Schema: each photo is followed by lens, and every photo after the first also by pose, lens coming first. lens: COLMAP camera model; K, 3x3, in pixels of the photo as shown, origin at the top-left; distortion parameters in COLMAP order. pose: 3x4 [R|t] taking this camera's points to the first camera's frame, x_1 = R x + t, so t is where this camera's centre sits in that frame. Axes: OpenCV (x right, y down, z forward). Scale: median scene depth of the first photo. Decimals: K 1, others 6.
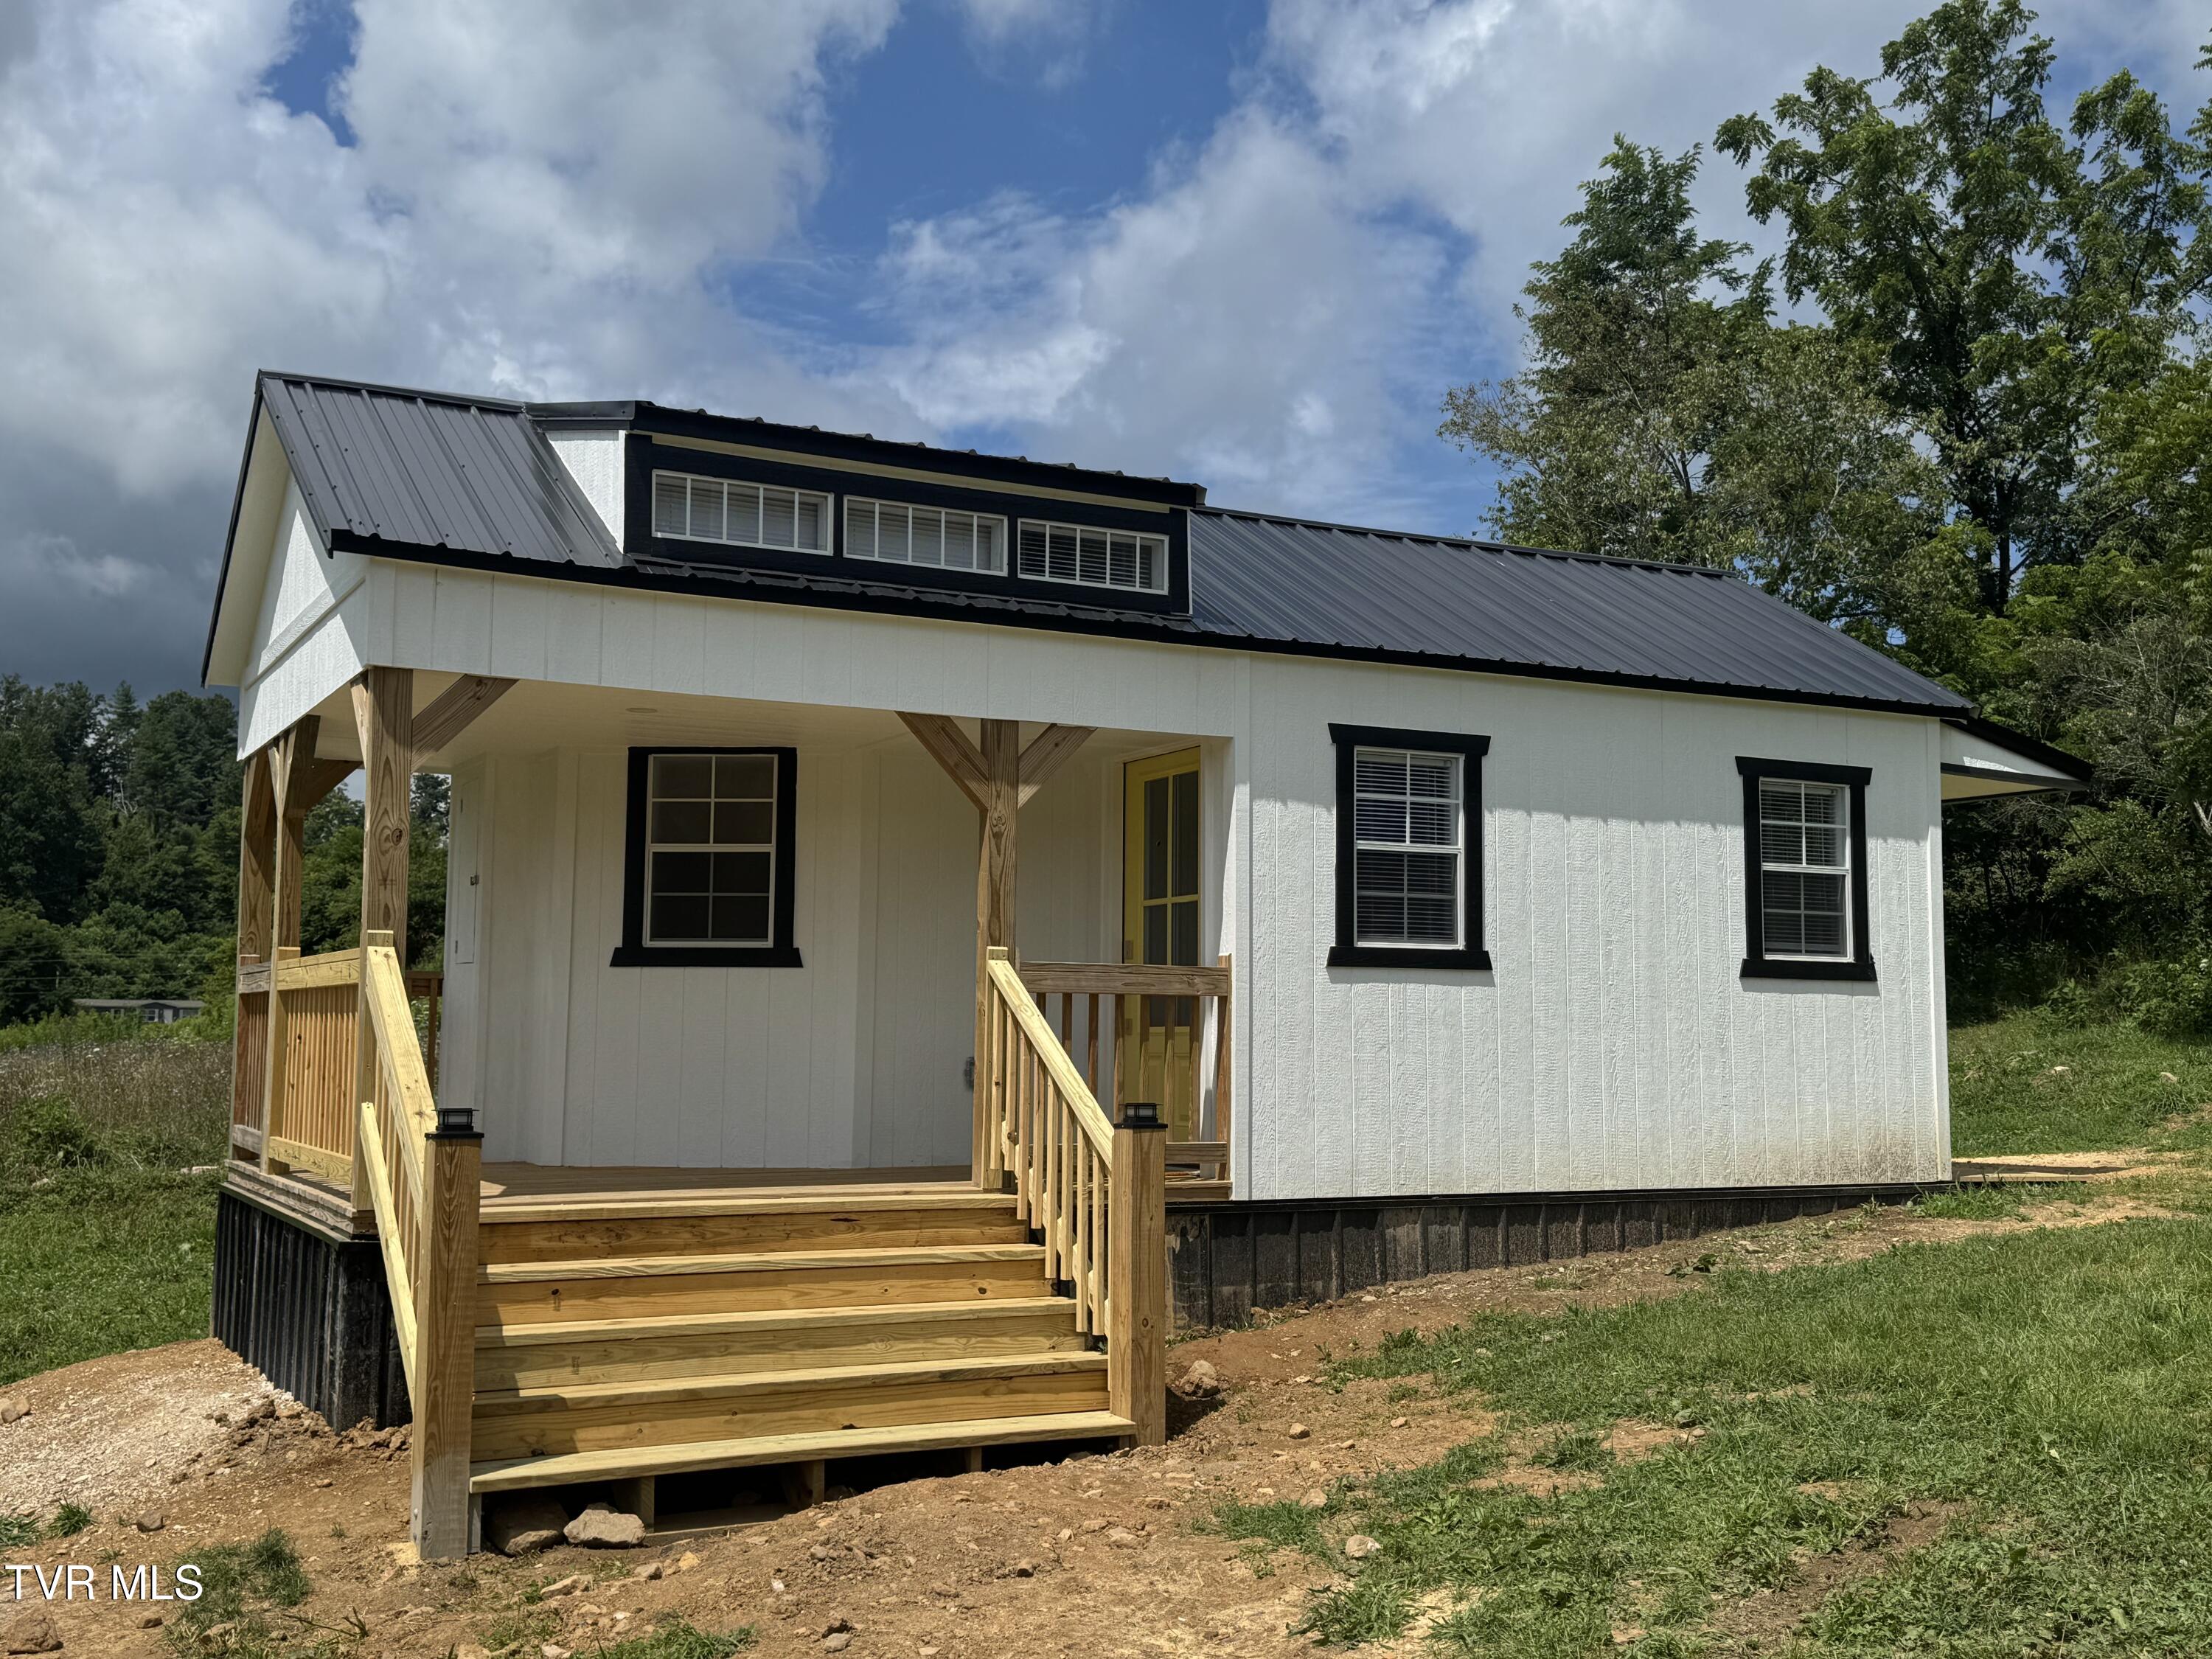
lens RADIAL K [[2281.2, 0, 1106.0], [0, 2281.2, 829.5], [0, 0, 1]] dist [0.180845, -0.237036]
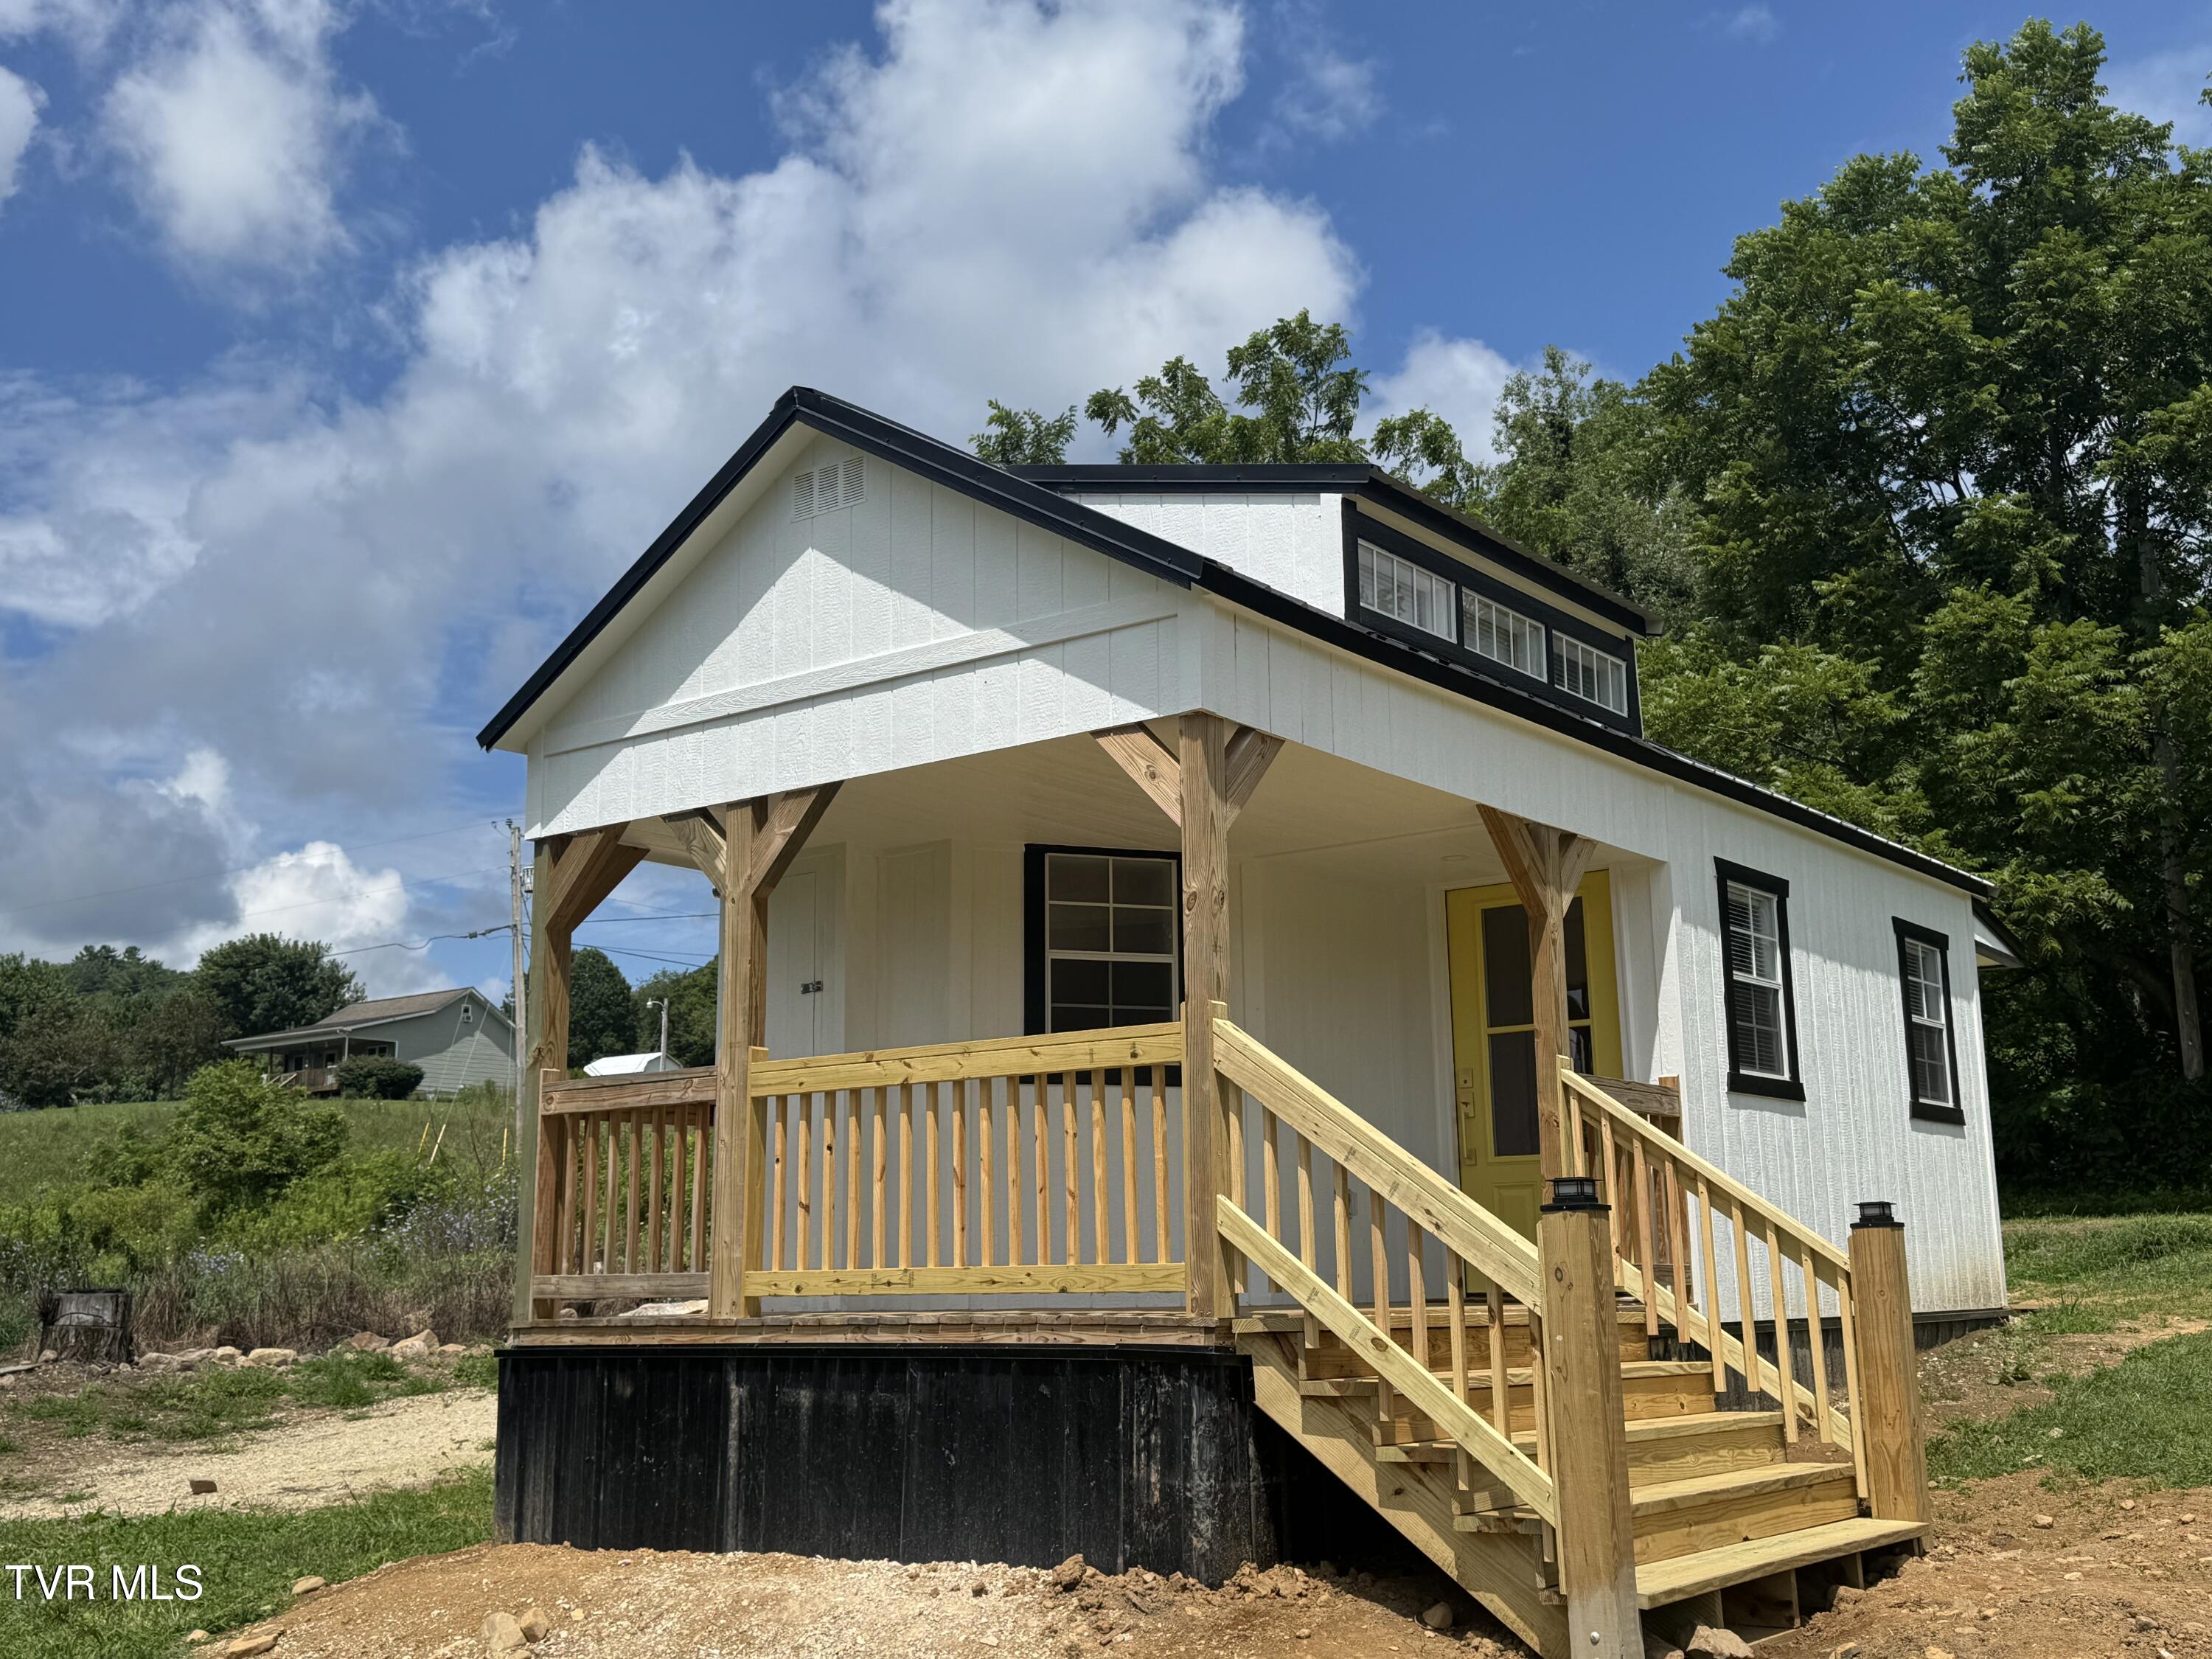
lens RADIAL K [[2281.2, 0, 1106.0], [0, 2281.2, 829.5], [0, 0, 1]] dist [0.180845, -0.237036]
pose [[0.906534, 0.060060, 0.417838, -0.559925], [-0.015297, 0.993850, -0.109669, 0.057900], [-0.421856, 0.093027, 0.901878, 0.164063]]
